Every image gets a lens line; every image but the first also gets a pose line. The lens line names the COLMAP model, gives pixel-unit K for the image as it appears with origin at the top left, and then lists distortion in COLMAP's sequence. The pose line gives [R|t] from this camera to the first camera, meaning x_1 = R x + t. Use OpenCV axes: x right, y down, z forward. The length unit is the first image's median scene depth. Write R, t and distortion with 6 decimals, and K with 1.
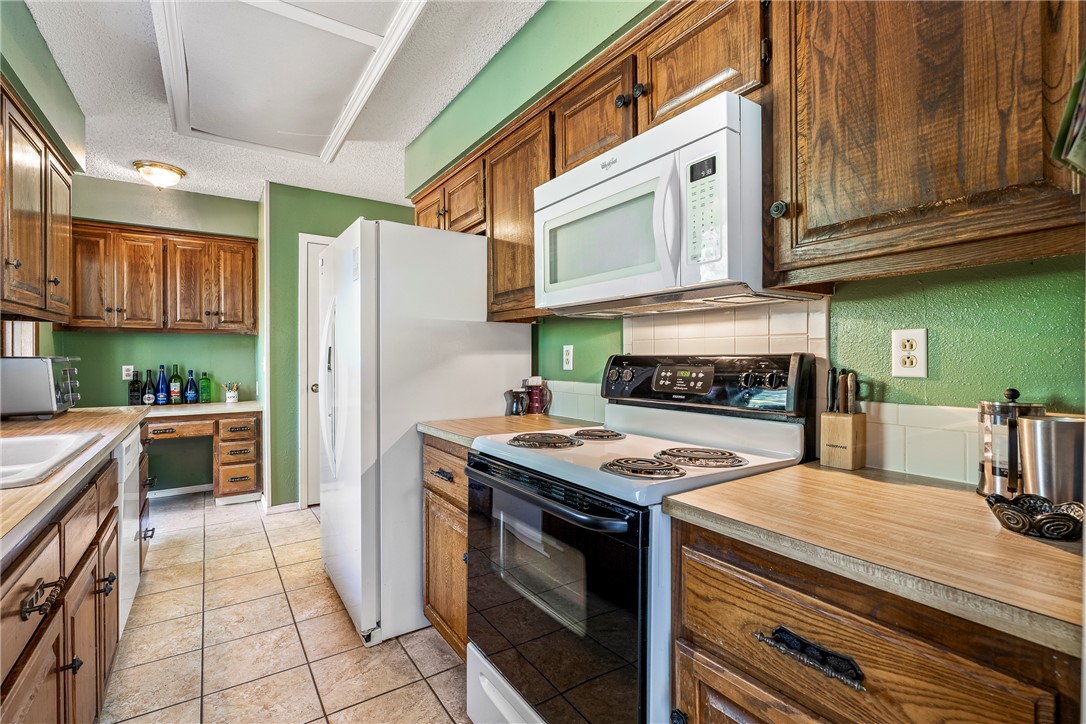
lens RADIAL K [[491.8, 0, 543.0], [0, 491.8, 358.9], [0, 0, 1]] dist [0.002061, 0.000194]
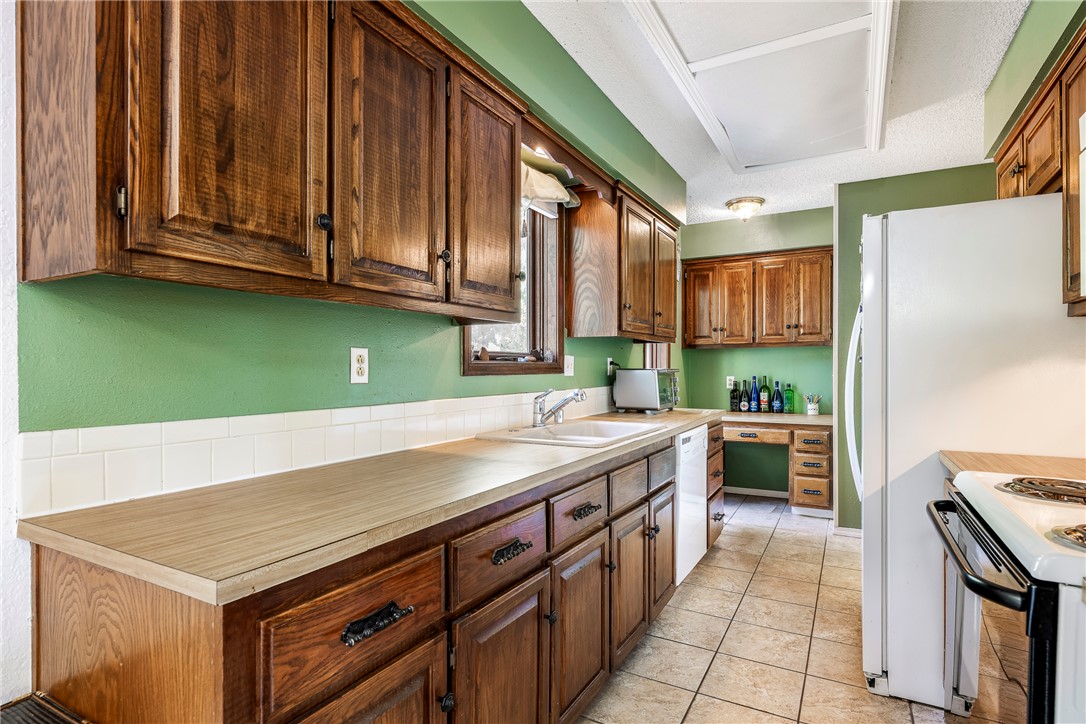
lens RADIAL K [[565.6, 0, 539.7], [0, 565.6, 372.5], [0, 0, 1]] dist [0.000677, 0.000069]
pose [[0.448524, 0.006256, -0.893749, 0.154968], [-0.003929, 0.999980, 0.005029, -0.000179], [0.893762, 0.001256, 0.448540, -0.001640]]
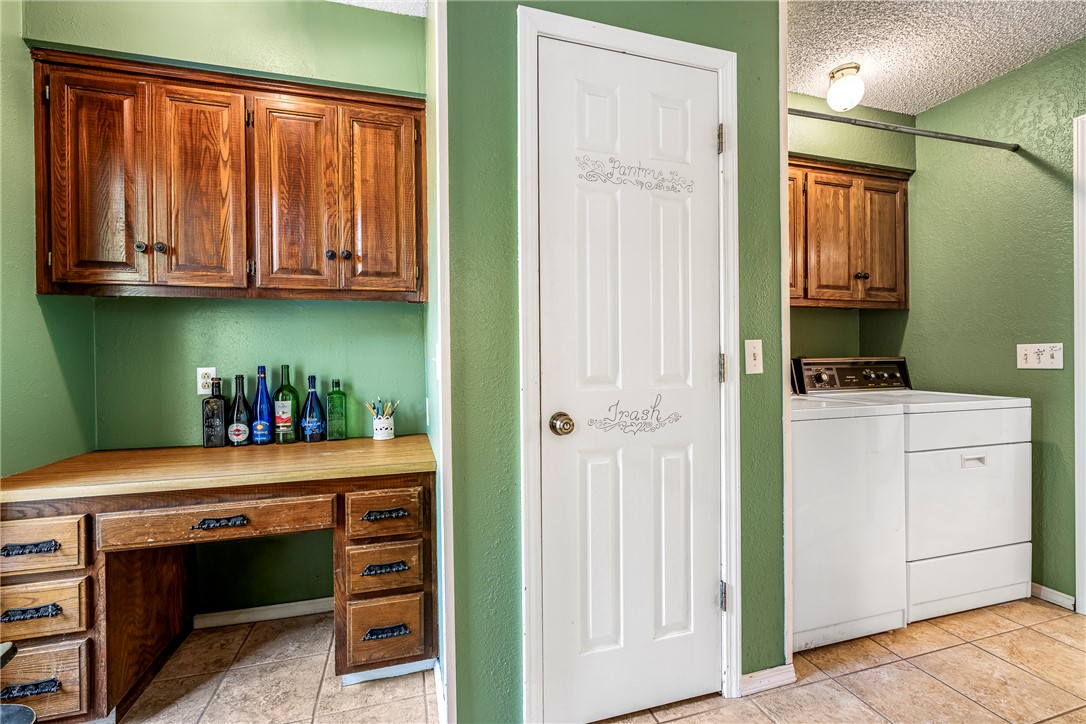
lens RADIAL K [[470.7, 0, 543.0], [0, 470.7, 362.0], [0, 0, 1]] dist [0.001093, 0.000036]
pose [[0.952576, -0.009575, -0.304151, -0.366550], [0.009392, 0.999954, -0.002063, 0.012808], [0.304157, -0.000891, 0.952621, 0.658716]]
